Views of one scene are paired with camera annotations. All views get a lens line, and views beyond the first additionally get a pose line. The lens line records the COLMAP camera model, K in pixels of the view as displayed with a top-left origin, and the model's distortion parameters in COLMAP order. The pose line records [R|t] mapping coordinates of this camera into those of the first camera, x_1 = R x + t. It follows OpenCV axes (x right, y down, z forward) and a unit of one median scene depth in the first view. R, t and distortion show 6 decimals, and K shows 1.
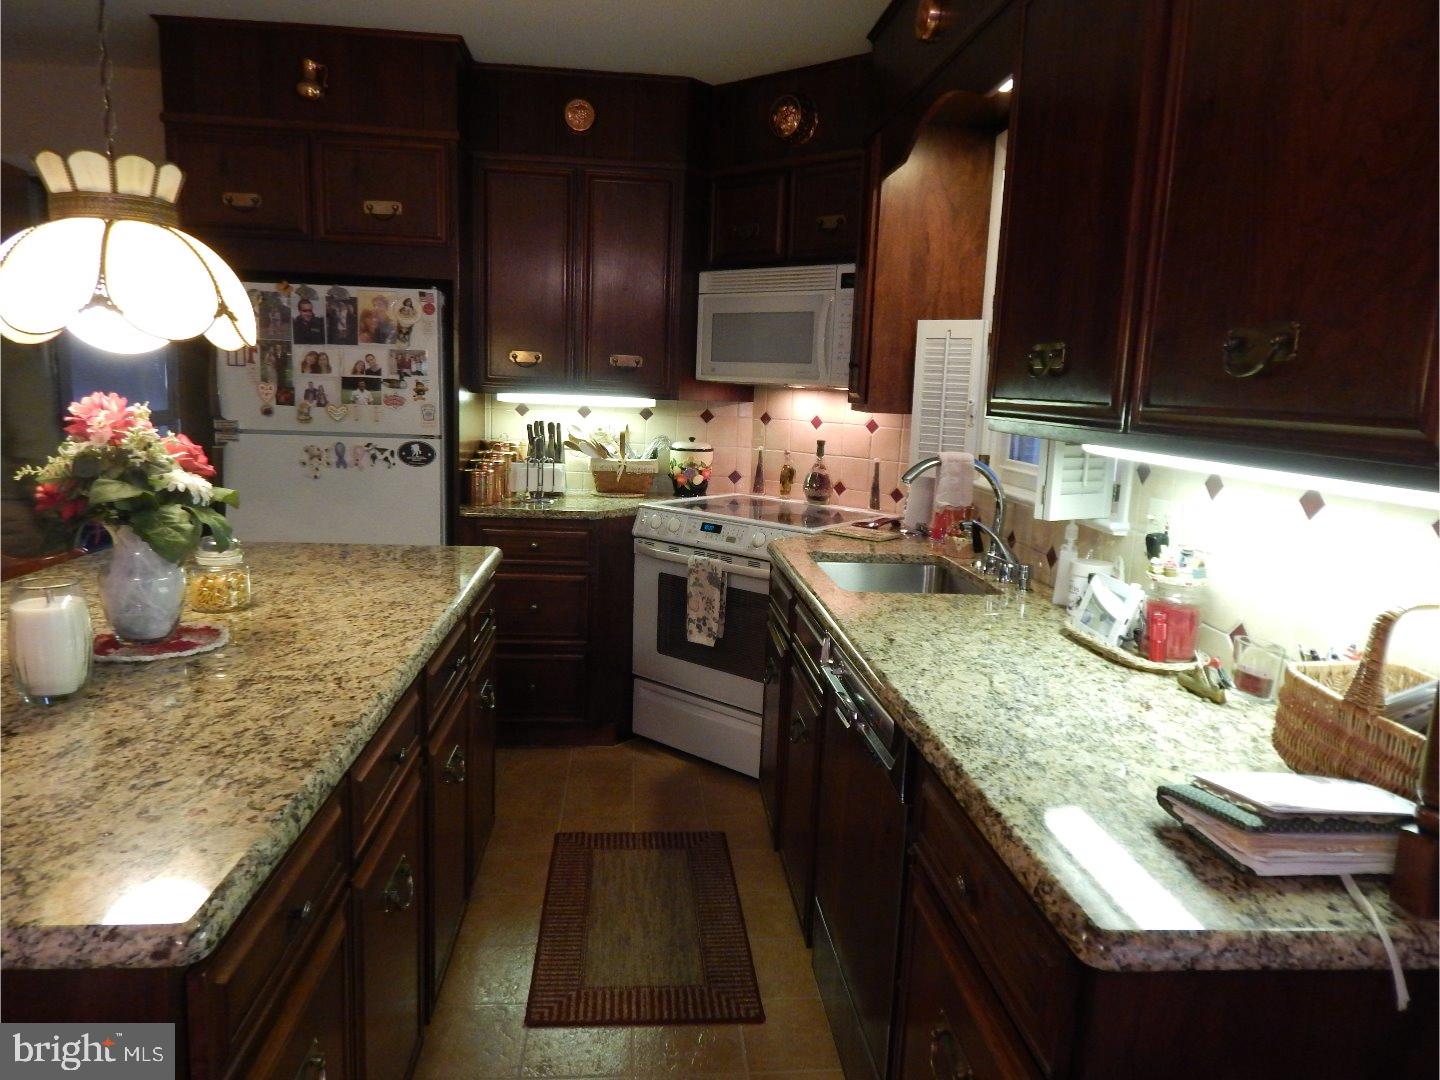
lens RADIAL K [[955.8, 0, 726.0], [0, 955.8, 540.4], [0, 0, 1]] dist [0.001283, -0.002043]
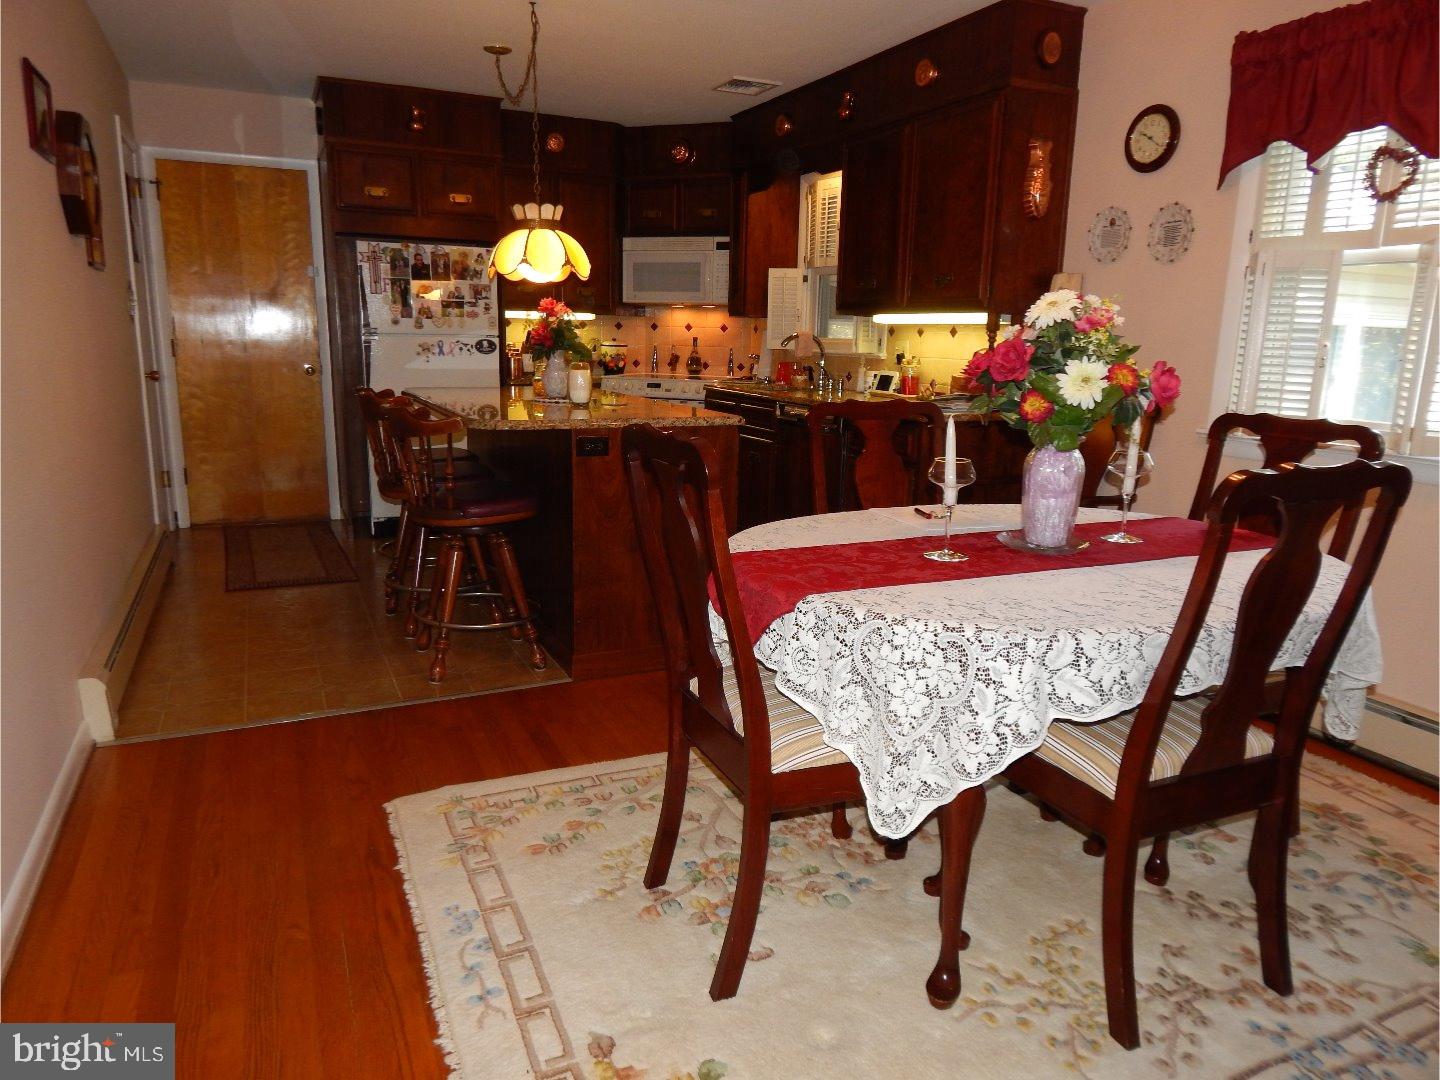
lens RADIAL K [[955.8, 0, 726.0], [0, 955.8, 540.4], [0, 0, 1]] dist [0.001283, -0.002043]
pose [[0.937692, -0.090929, 0.335359, -0.532677], [0.071193, 0.994953, 0.070709, 0.164424], [-0.340096, -0.042428, 0.939433, -0.760452]]
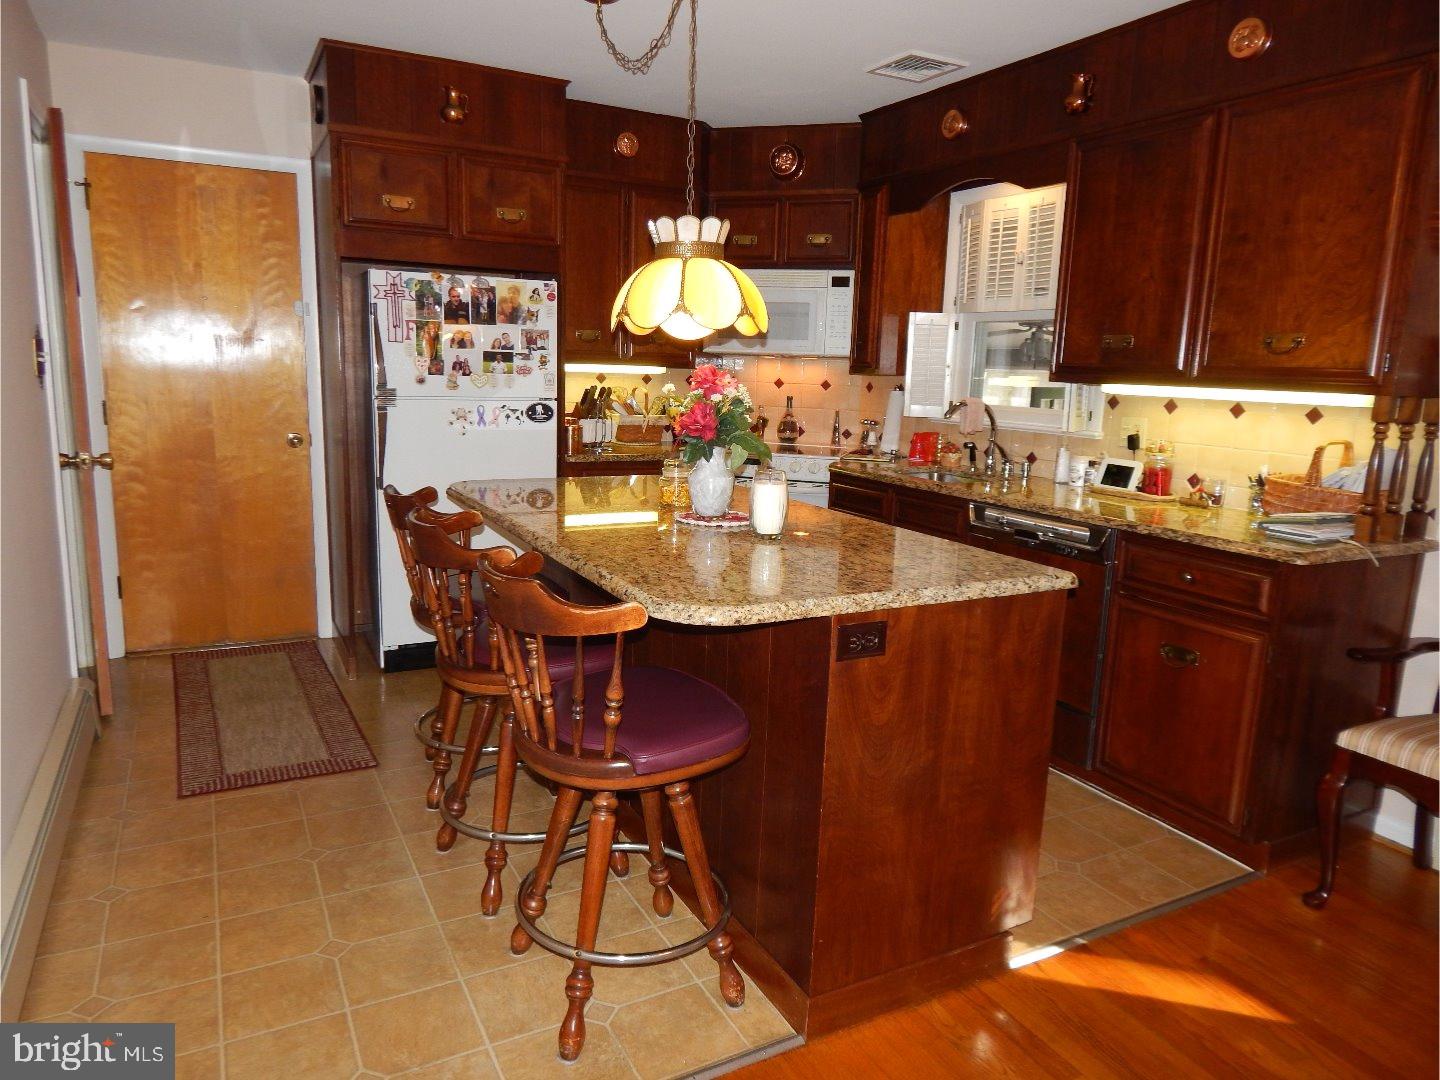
lens RADIAL K [[949.0, 0, 720.0], [0, 949.0, 540.0], [0, 0, 1]] dist [-0.001765, 0.000631]
pose [[0.920309, -0.080282, 0.382865, -0.606265], [0.067561, 0.996627, 0.046582, 0.033954], [-0.385313, -0.017004, 0.922629, -0.243746]]
